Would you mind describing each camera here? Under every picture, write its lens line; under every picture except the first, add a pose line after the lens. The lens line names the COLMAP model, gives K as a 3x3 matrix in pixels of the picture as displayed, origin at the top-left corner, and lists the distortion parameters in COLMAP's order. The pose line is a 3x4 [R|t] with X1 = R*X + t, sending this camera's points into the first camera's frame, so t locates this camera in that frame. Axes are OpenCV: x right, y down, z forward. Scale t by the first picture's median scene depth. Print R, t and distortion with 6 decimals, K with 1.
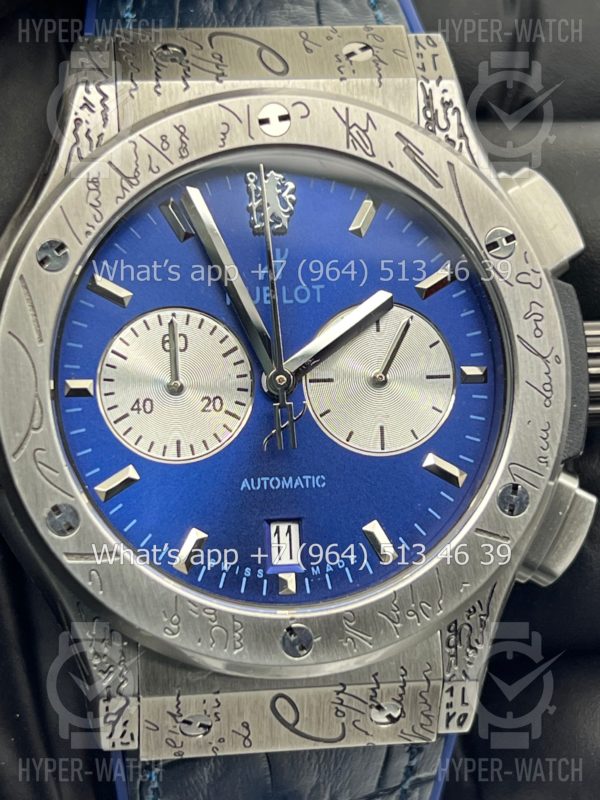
lens RADIAL K [[1875.5, 0, 299.6], [0, 1875.5, 396.5], [0, 0, 1]] dist [0.173937, 0.000000]
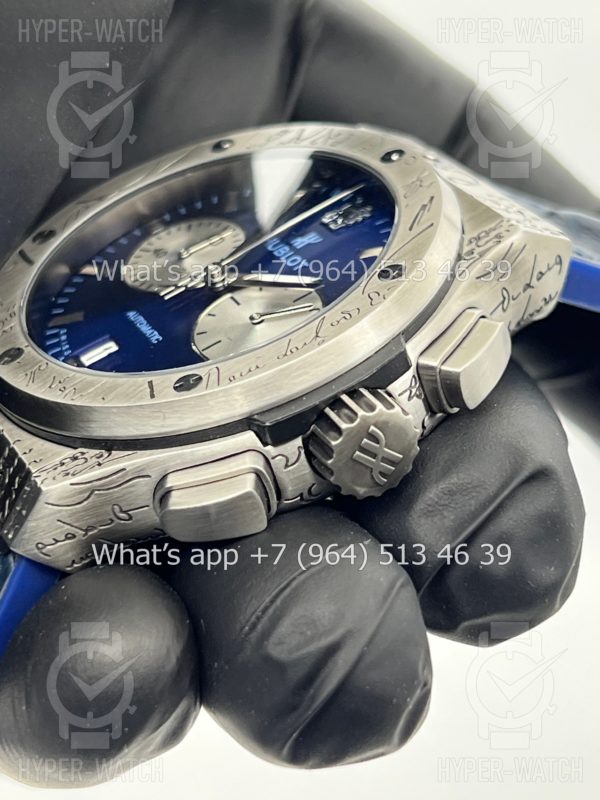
lens RADIAL K [[1875.5, 0, 296.8], [0, 1875.5, 394.2], [0, 0, 1]] dist [0.173937, 0.000000]
pose [[0.376833, 0.347146, -0.858770, 1.035735], [-0.853182, 0.491068, -0.175874, 0.189676], [0.360661, 0.798963, 0.481229, 0.509354]]
